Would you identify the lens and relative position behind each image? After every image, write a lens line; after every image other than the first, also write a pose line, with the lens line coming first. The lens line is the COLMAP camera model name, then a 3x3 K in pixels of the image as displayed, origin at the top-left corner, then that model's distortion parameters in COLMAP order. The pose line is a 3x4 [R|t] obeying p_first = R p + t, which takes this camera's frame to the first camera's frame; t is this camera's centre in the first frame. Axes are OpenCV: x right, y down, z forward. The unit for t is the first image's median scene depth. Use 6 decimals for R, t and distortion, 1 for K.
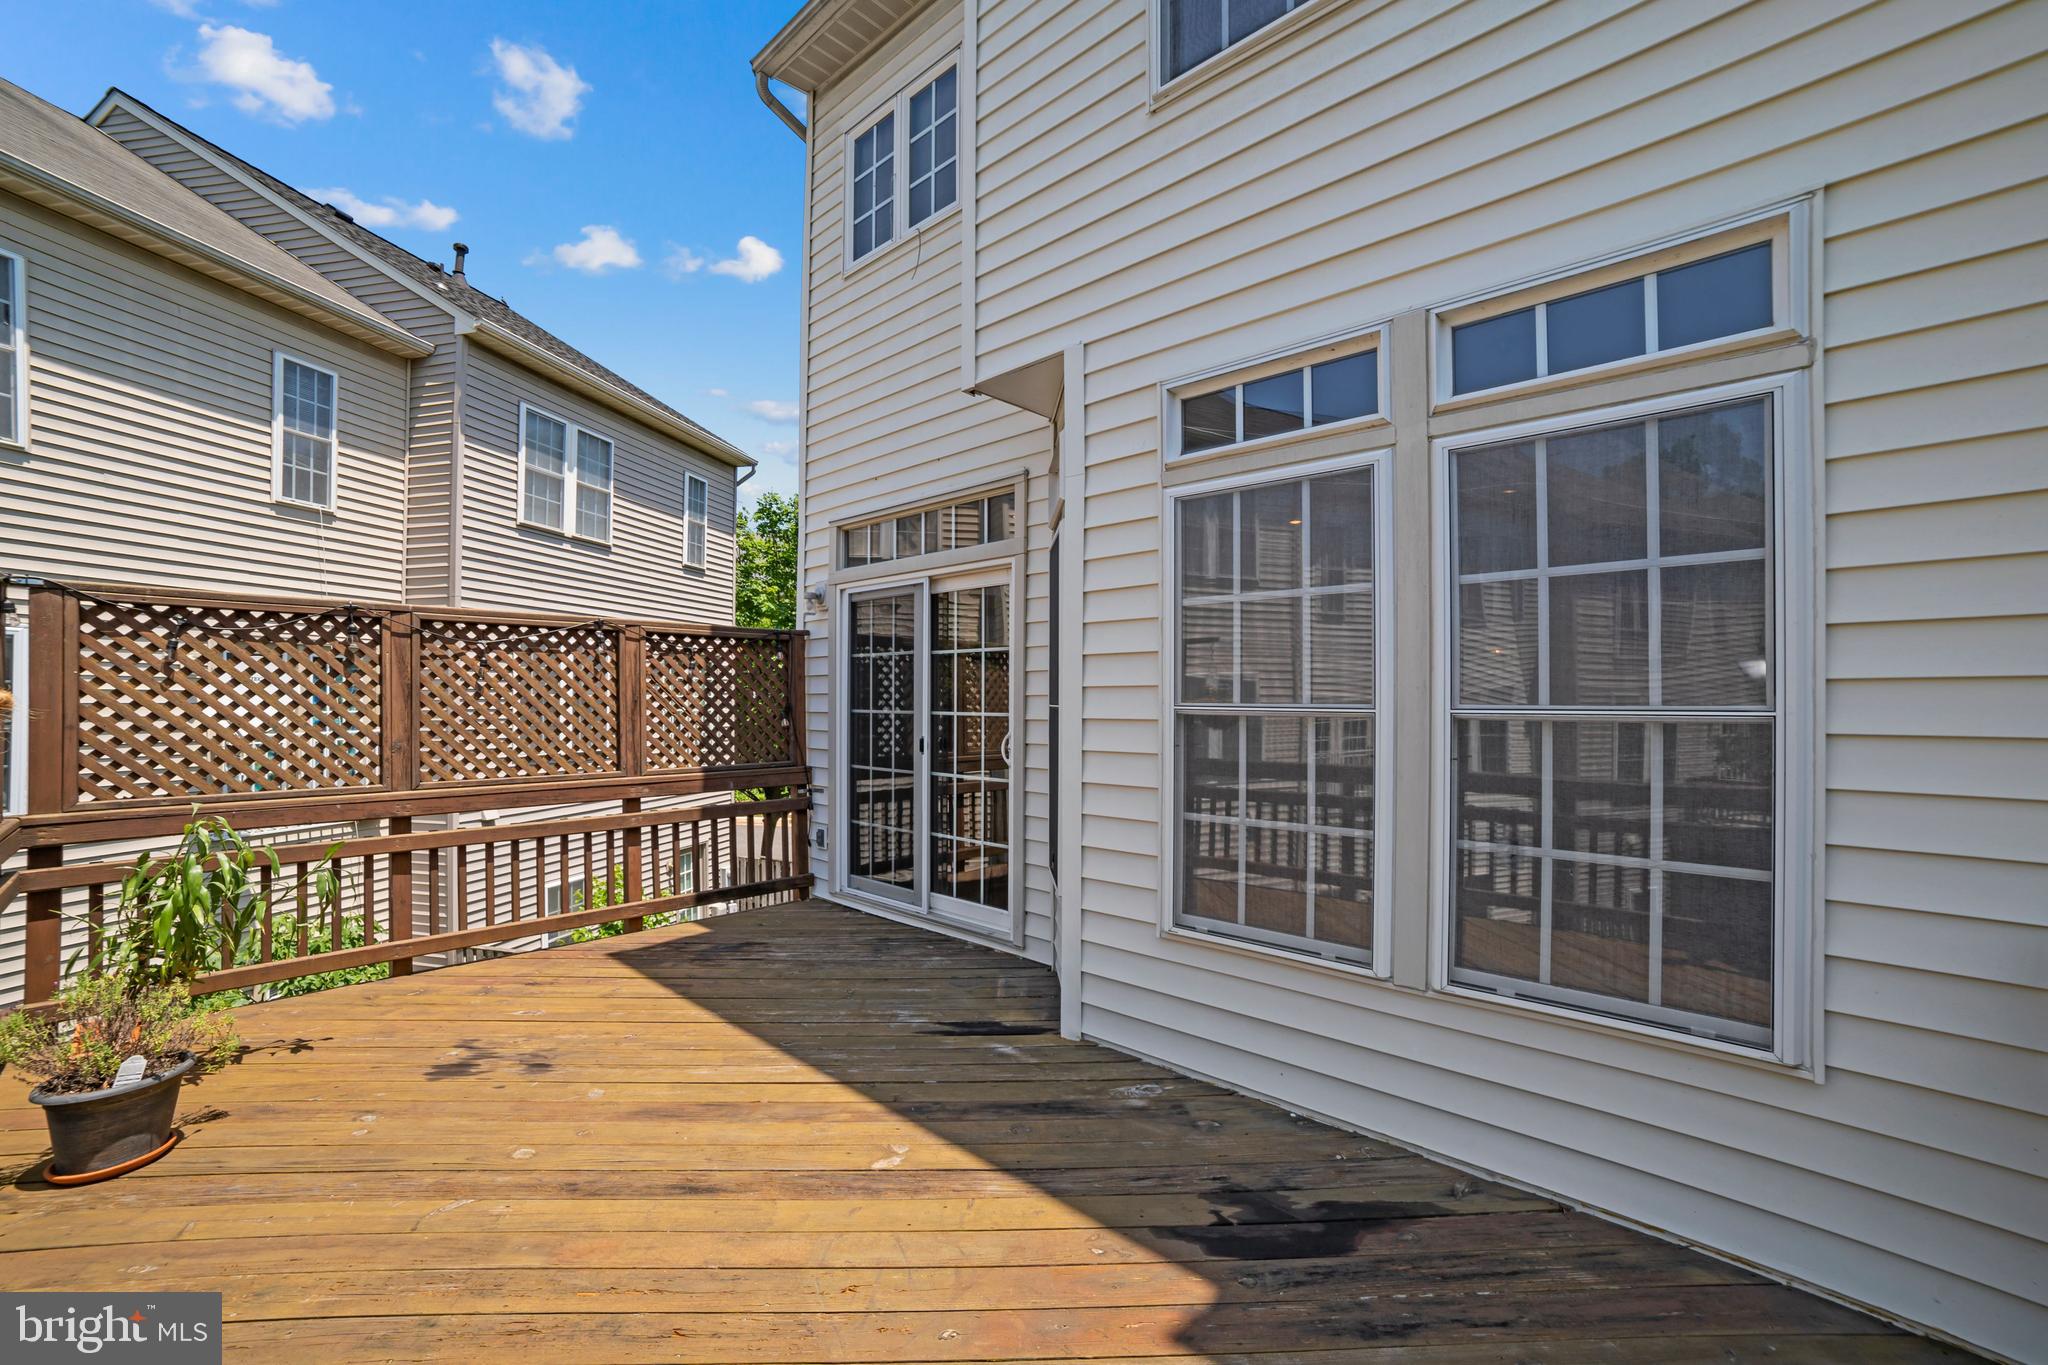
lens RADIAL K [[879.2, 0, 1021.5], [0, 879.2, 700.8], [0, 0, 1]] dist [-0.093237, 0.036875]
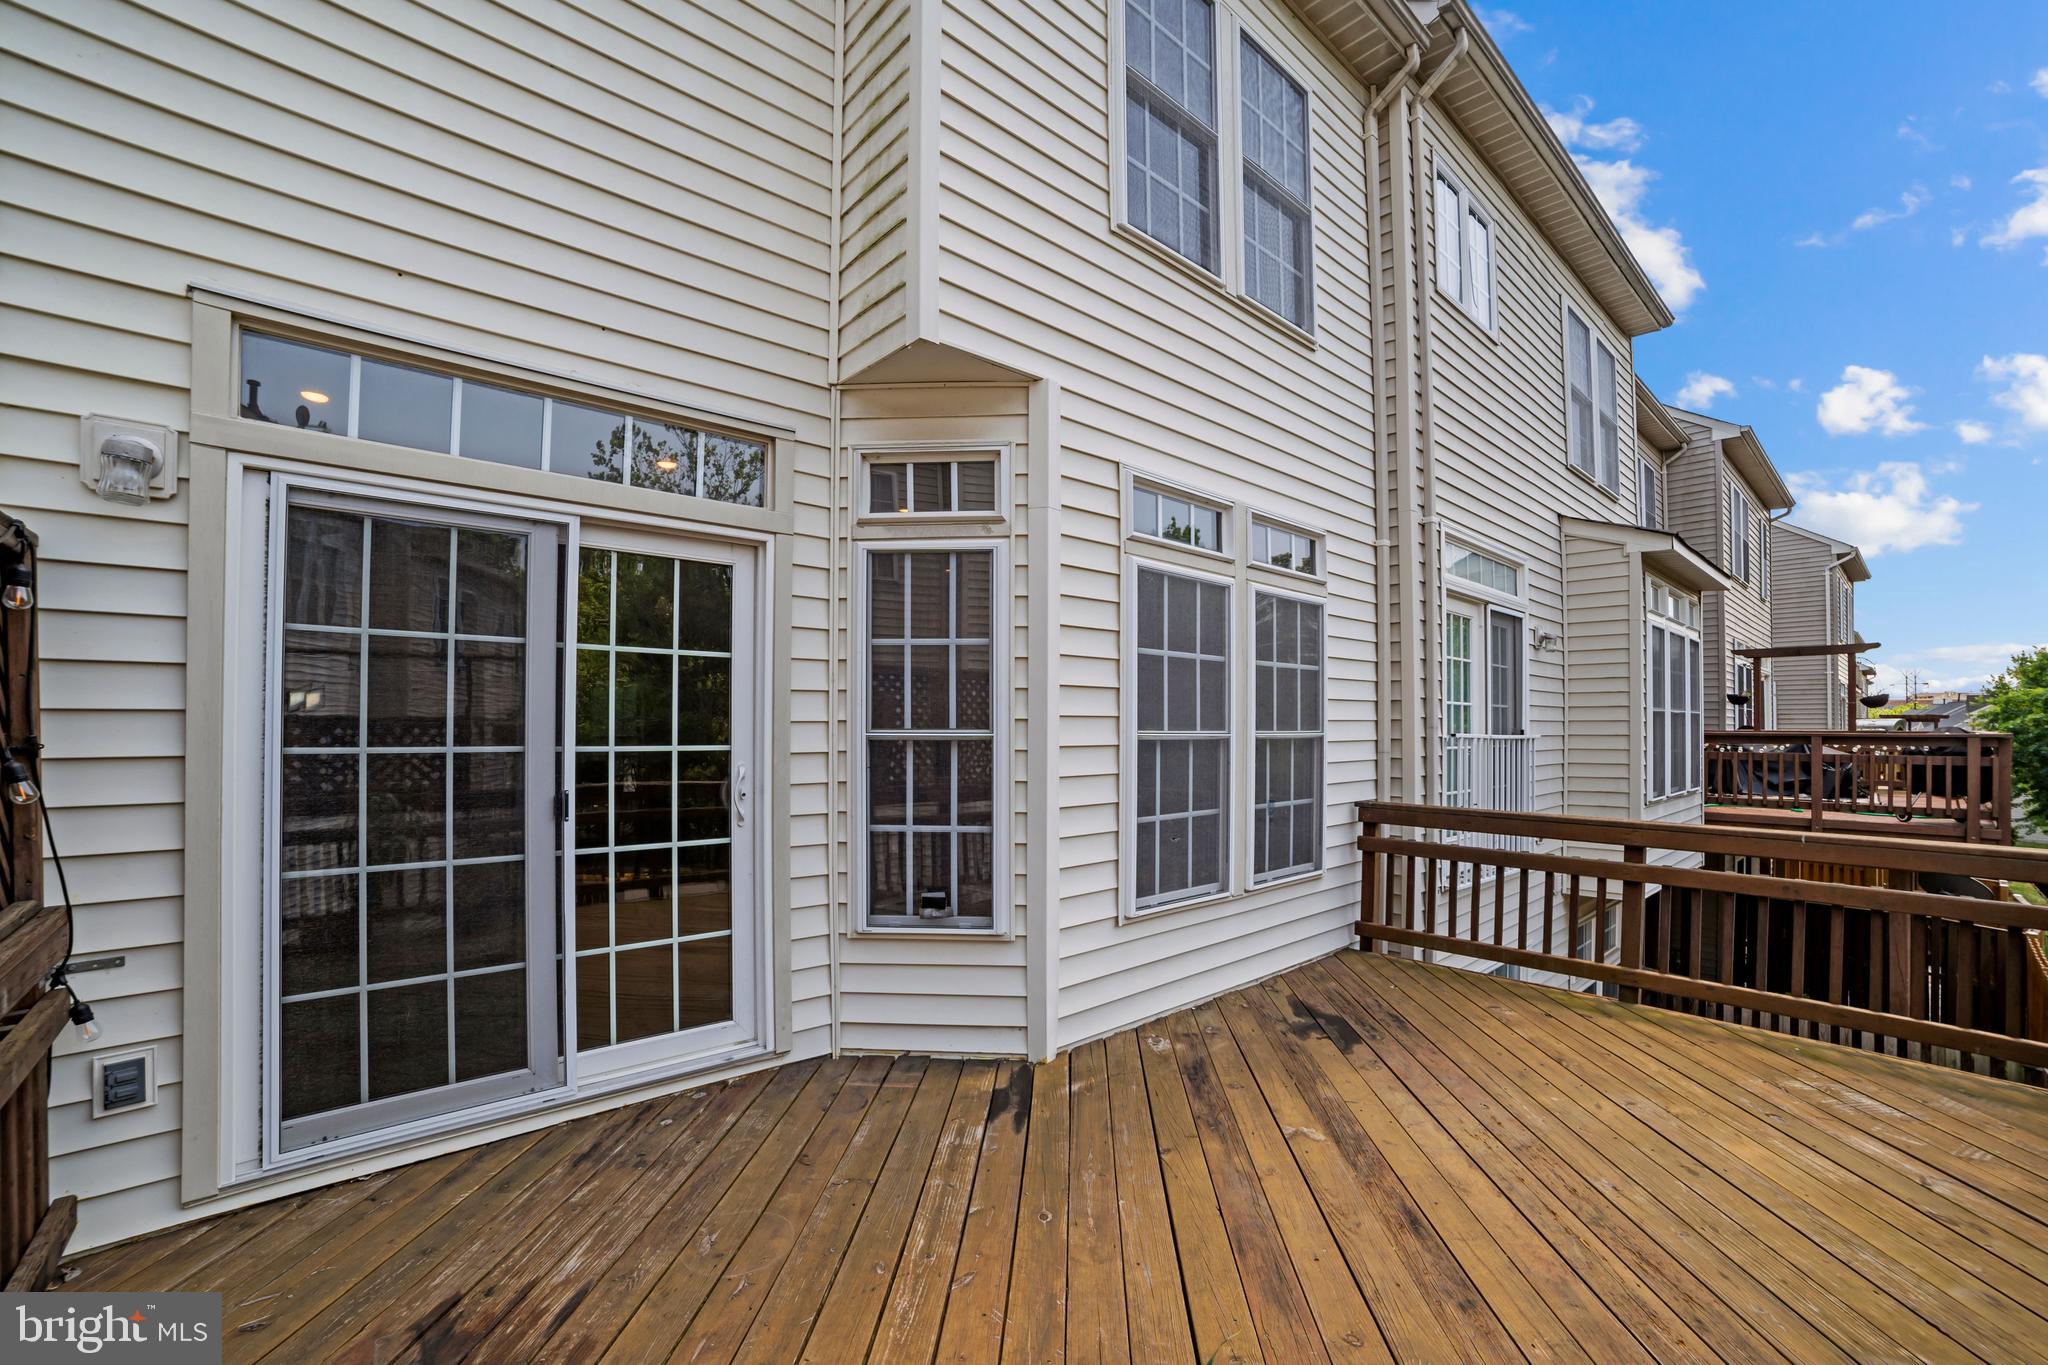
lens RADIAL K [[879.2, 0, 1021.5], [0, 879.2, 700.8], [0, 0, 1]] dist [-0.093237, 0.036875]
pose [[0.025444, 0.016561, 0.999539, -0.842306], [-0.027376, 0.999499, -0.015863, -0.025003], [-0.999301, -0.026960, 0.025885, 0.855580]]
